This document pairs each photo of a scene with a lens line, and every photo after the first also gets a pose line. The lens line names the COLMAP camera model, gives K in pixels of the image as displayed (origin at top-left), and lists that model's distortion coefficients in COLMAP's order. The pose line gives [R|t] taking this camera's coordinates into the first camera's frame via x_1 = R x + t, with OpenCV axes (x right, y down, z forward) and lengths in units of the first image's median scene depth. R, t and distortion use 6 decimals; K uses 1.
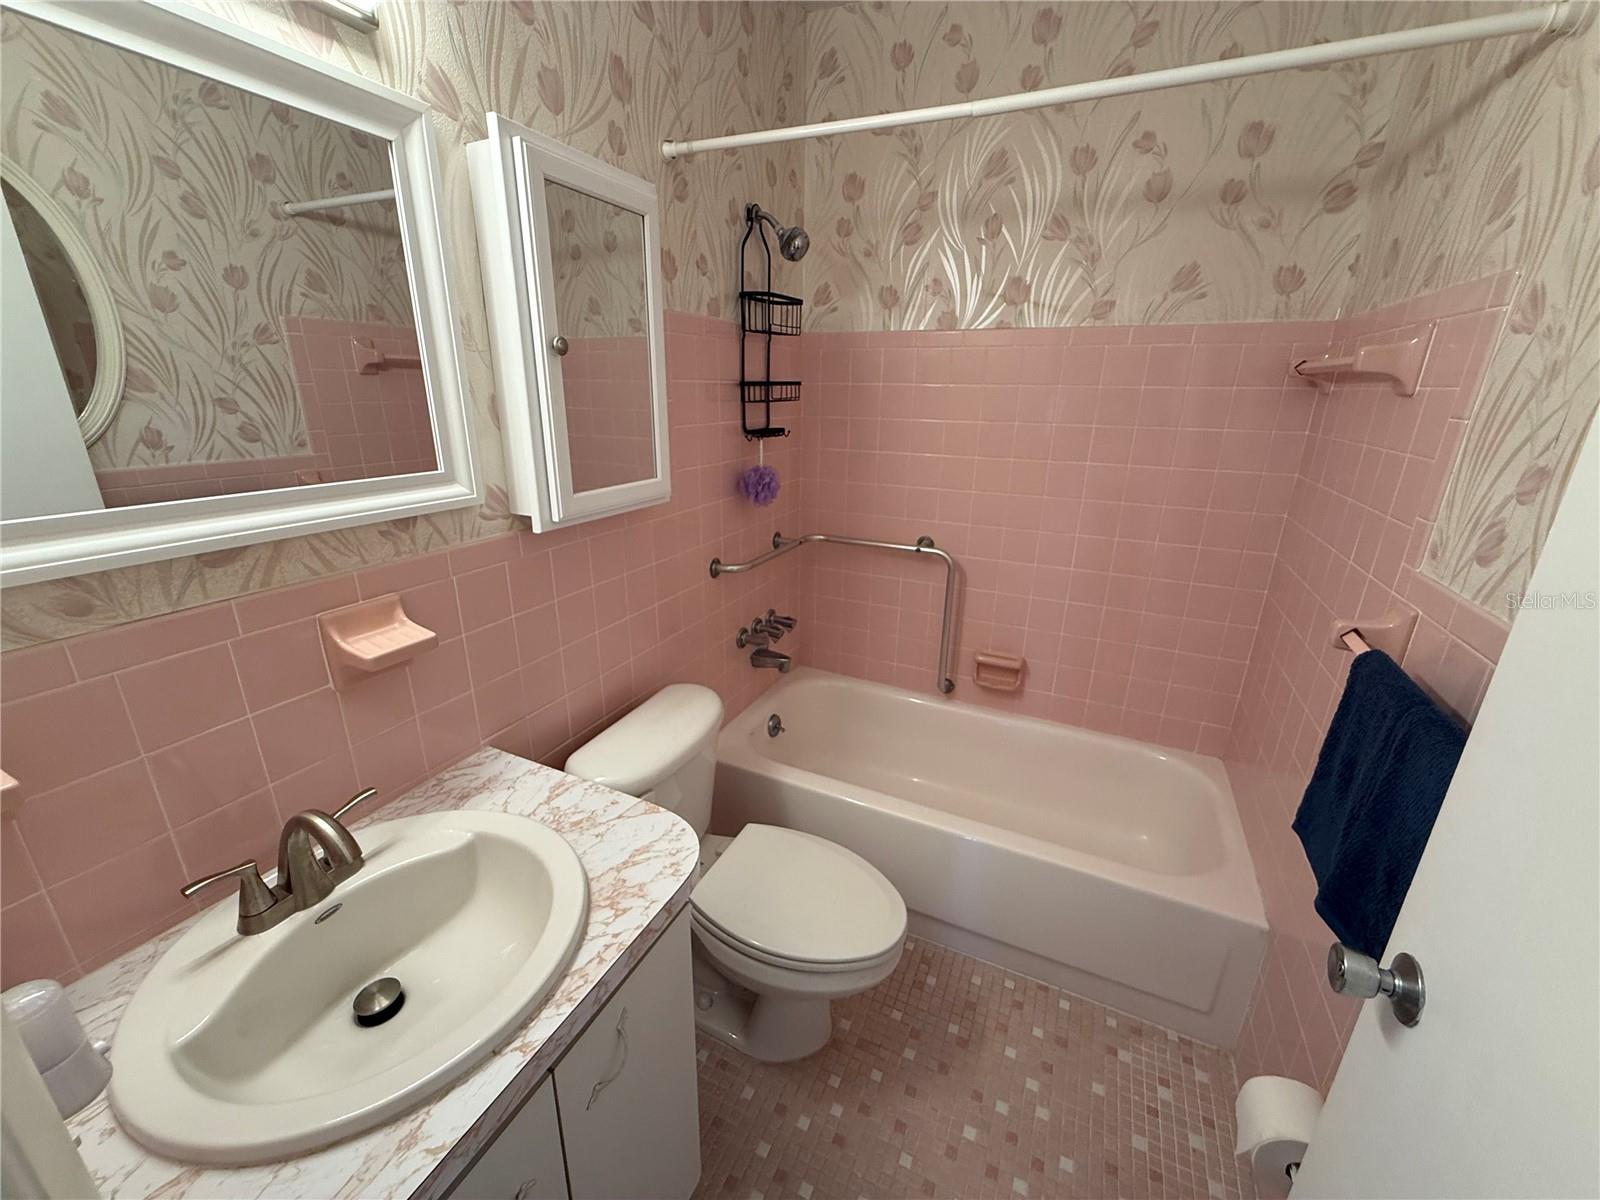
lens RADIAL K [[639.2, 0, 800.2], [0, 639.2, 597.9], [0, 0, 1]] dist [0.000881, 0.000860]
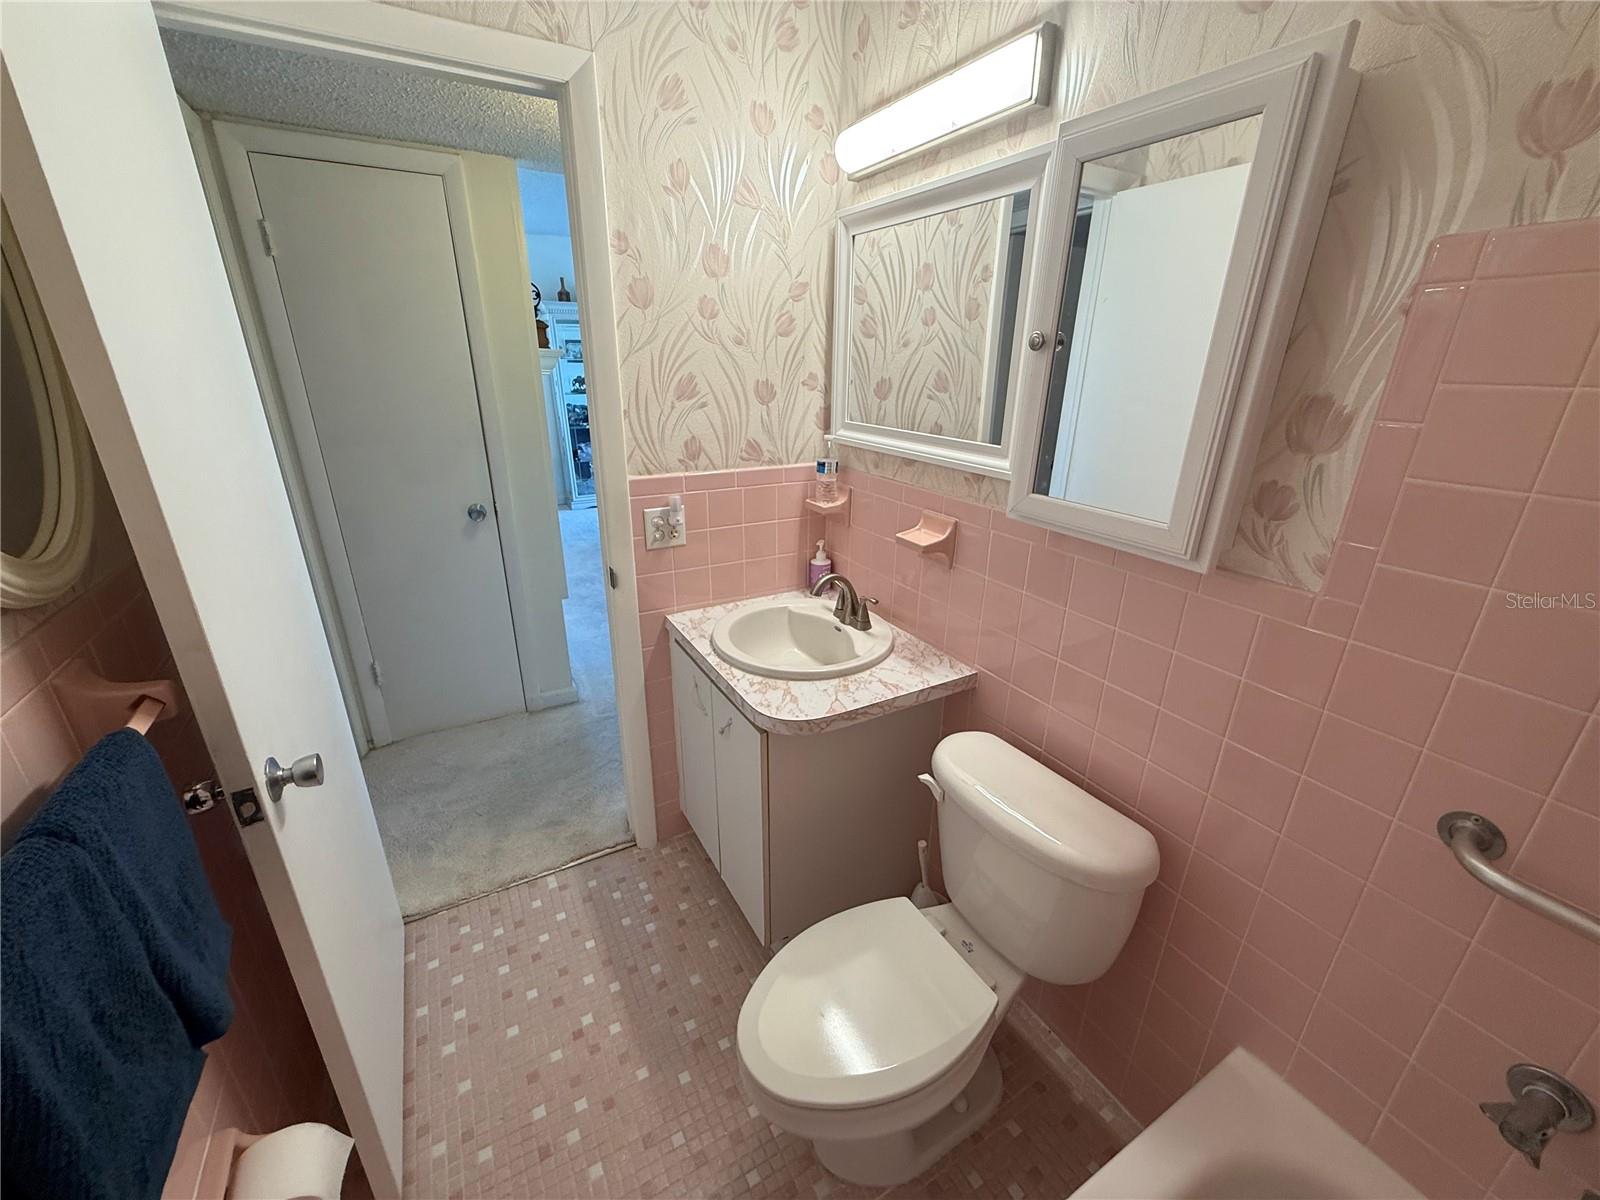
lens RADIAL K [[639.2, 0, 800.3], [0, 639.2, 600.4], [0, 0, 1]] dist [0.000881, 0.000860]
pose [[-0.581239, 0.266711, -0.768782, 0.820879], [-0.279444, 0.821883, 0.496406, -0.525745], [0.764246, 0.503362, -0.403180, 1.535142]]
